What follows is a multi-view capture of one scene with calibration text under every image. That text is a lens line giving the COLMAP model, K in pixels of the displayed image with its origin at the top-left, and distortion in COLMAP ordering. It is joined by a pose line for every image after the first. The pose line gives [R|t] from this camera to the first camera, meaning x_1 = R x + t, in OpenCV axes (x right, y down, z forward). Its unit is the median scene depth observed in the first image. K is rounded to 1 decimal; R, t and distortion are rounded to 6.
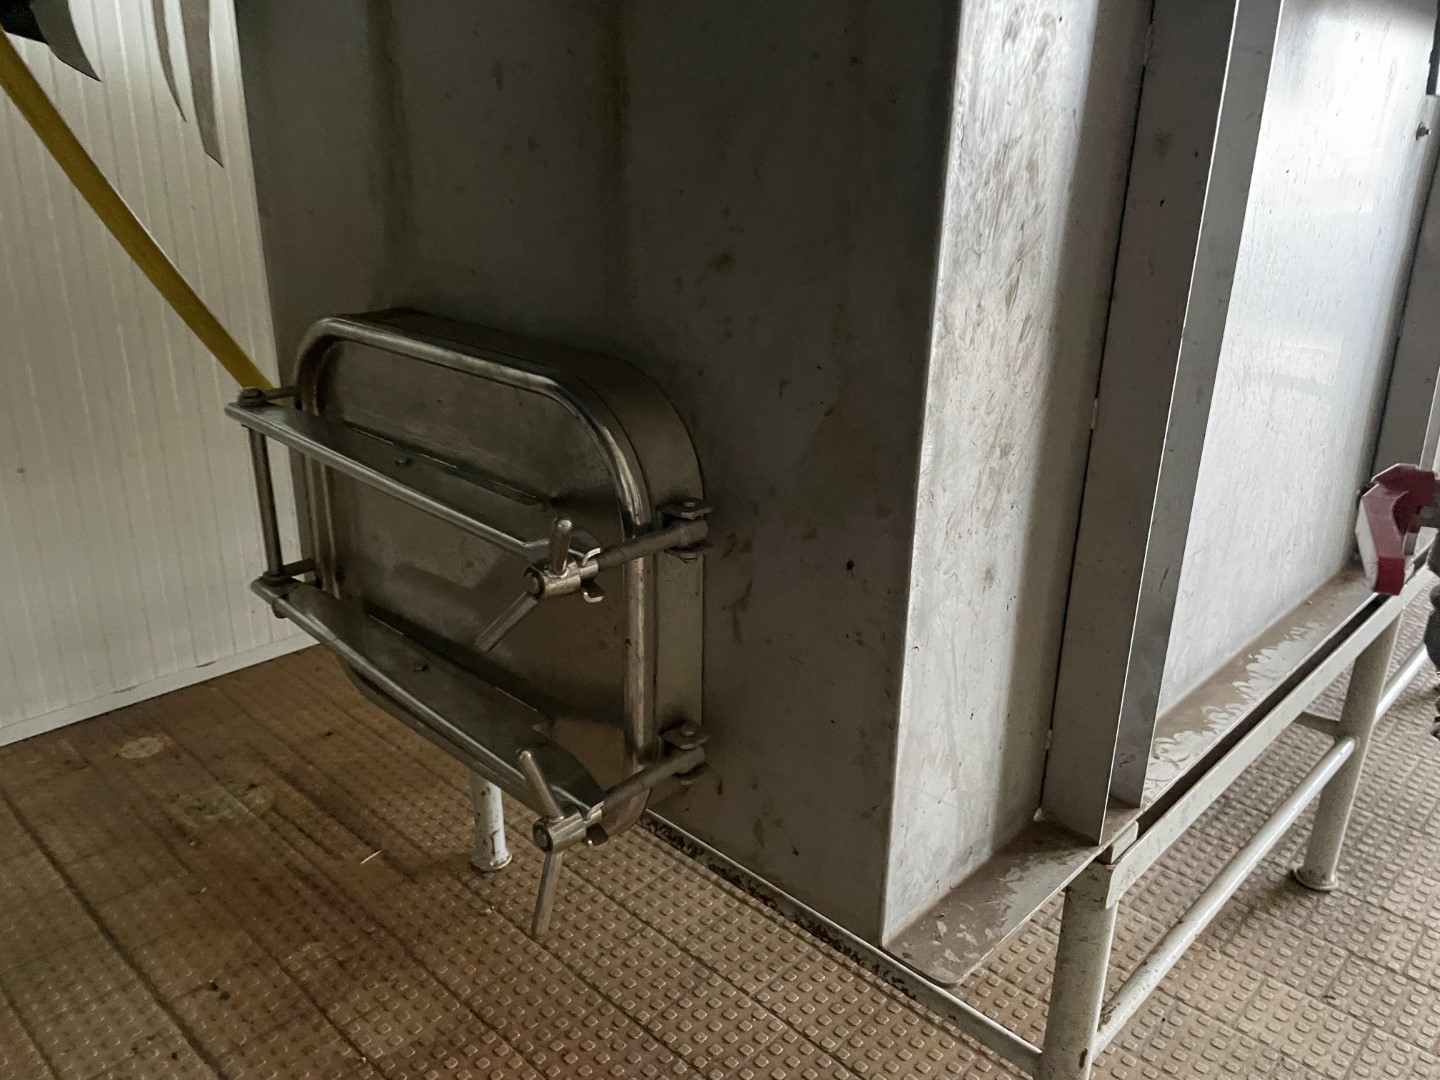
lens RADIAL K [[1082.1, 0, 717.0], [0, 1082.1, 531.0], [0, 0, 1]] dist [0.088136, -0.118923]
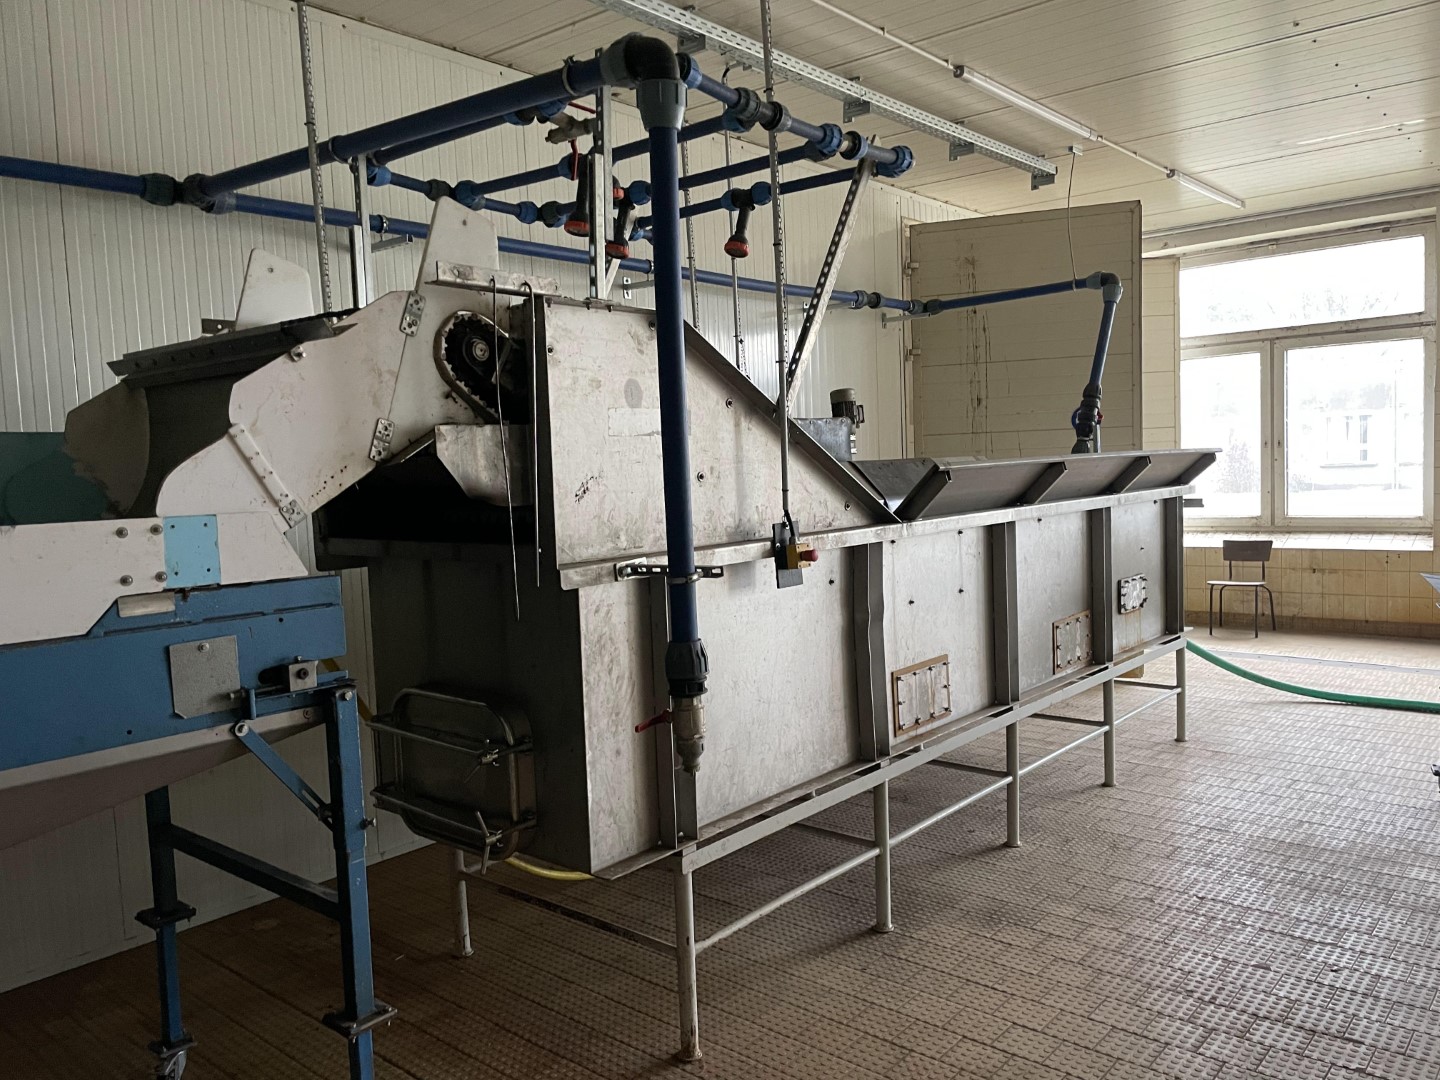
lens RADIAL K [[1130.5, 0, 758.3], [0, 1130.5, 540.0], [0, 0, 1]] dist [0.059376, 0.000045]
pose [[0.995888, -0.059592, 0.068239, 0.480824], [0.075391, 0.962803, -0.259474, 0.348836], [-0.050238, 0.263552, 0.963336, -2.554848]]
